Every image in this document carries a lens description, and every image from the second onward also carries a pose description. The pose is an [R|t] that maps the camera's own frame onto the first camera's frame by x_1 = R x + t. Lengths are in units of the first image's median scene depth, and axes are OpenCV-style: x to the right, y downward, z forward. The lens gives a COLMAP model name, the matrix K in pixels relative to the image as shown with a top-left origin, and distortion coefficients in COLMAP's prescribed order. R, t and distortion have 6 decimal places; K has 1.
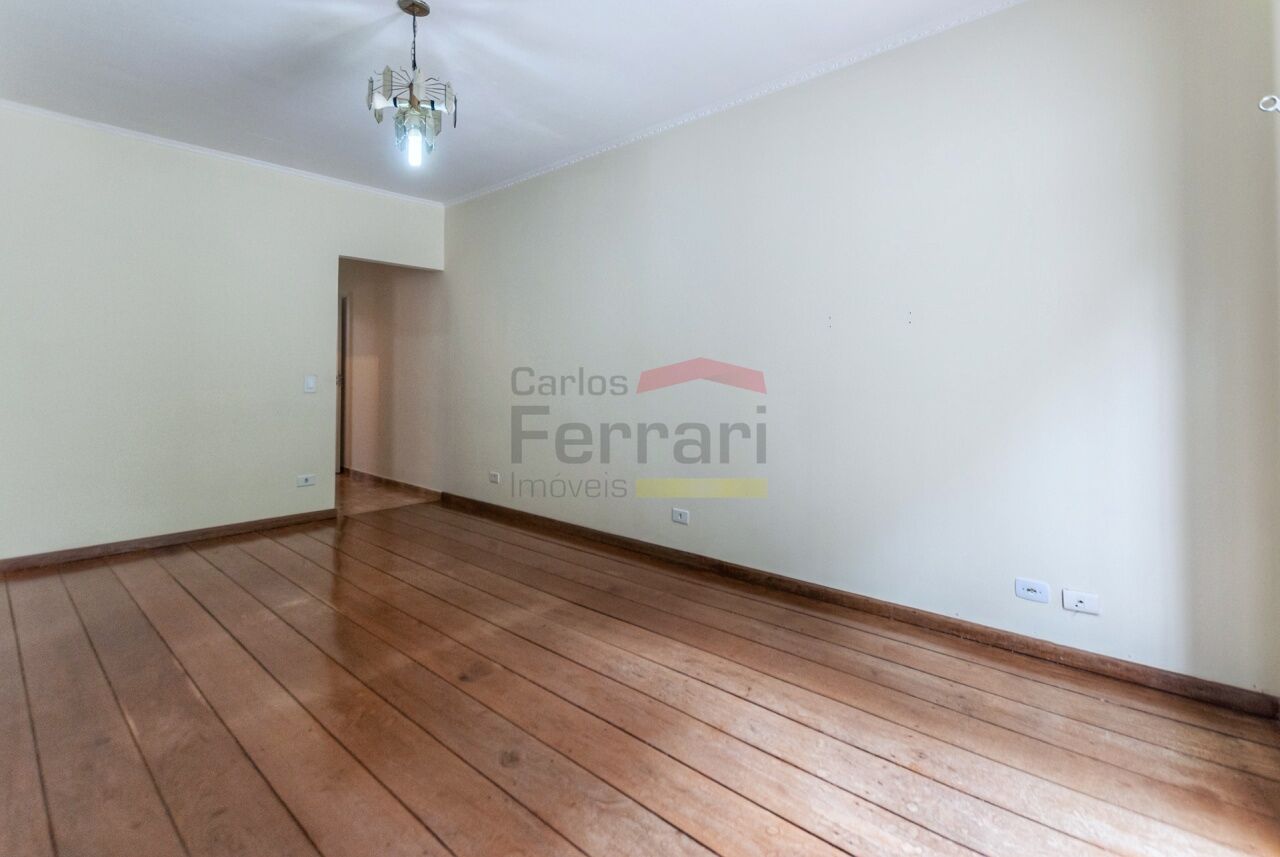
lens RADIAL K [[589.3, 0, 673.9], [0, 589.3, 371.7], [0, 0, 1]] dist [0.002462, -0.001032]
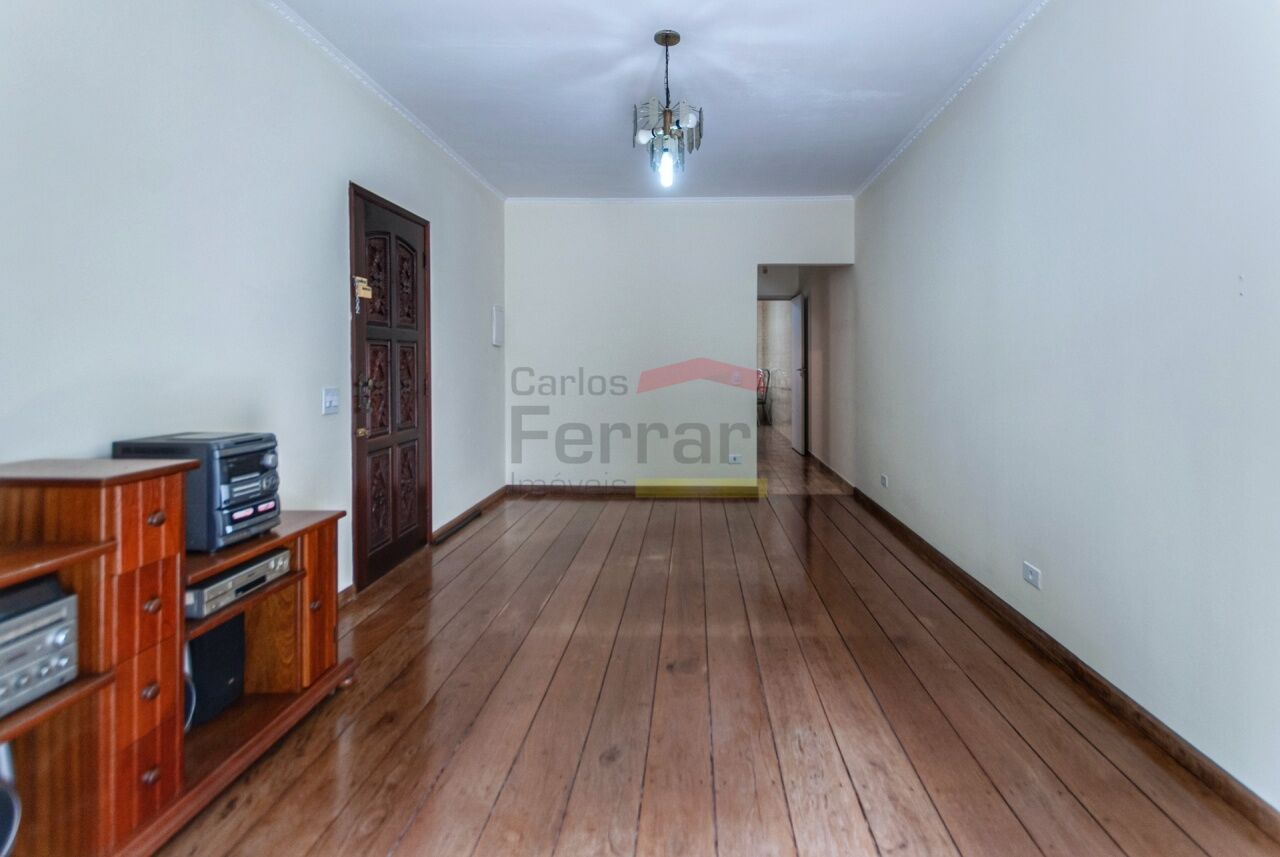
lens RADIAL K [[589.3, 0, 673.9], [0, 589.3, 371.7], [0, 0, 1]] dist [0.002462, -0.001032]
pose [[0.627529, 0.005238, -0.778575, 0.413664], [0.012154, 0.999790, 0.016522, -0.022665], [0.778498, -0.019831, 0.627334, 0.315047]]
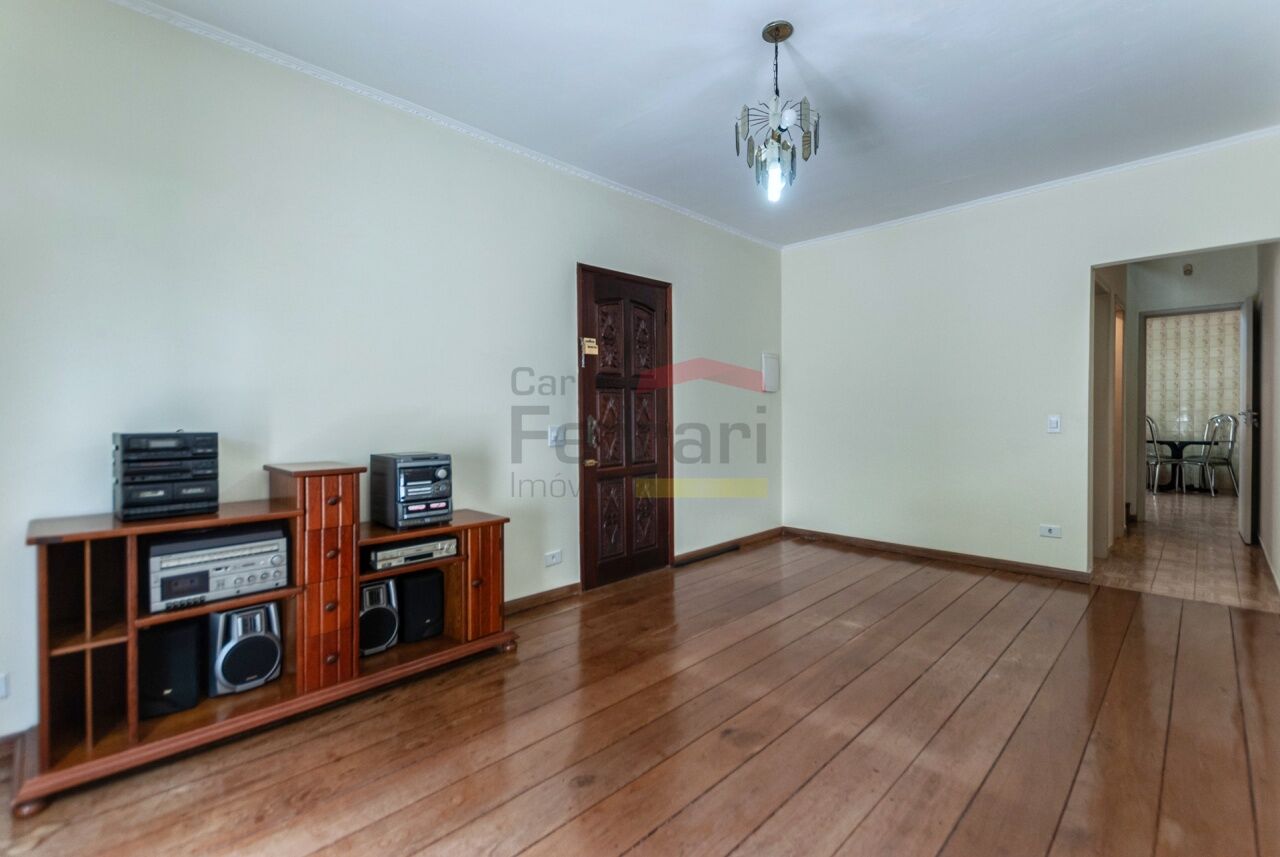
lens RADIAL K [[560.3, 0, 640.0], [0, 560.3, 428.5], [0, 0, 1]] dist [0.001147, -0.000276]
pose [[-0.063999, 0.020390, -0.997742, 0.494762], [0.017706, 0.999657, 0.019293, 0.002870], [0.997793, -0.016431, -0.064338, 0.822534]]
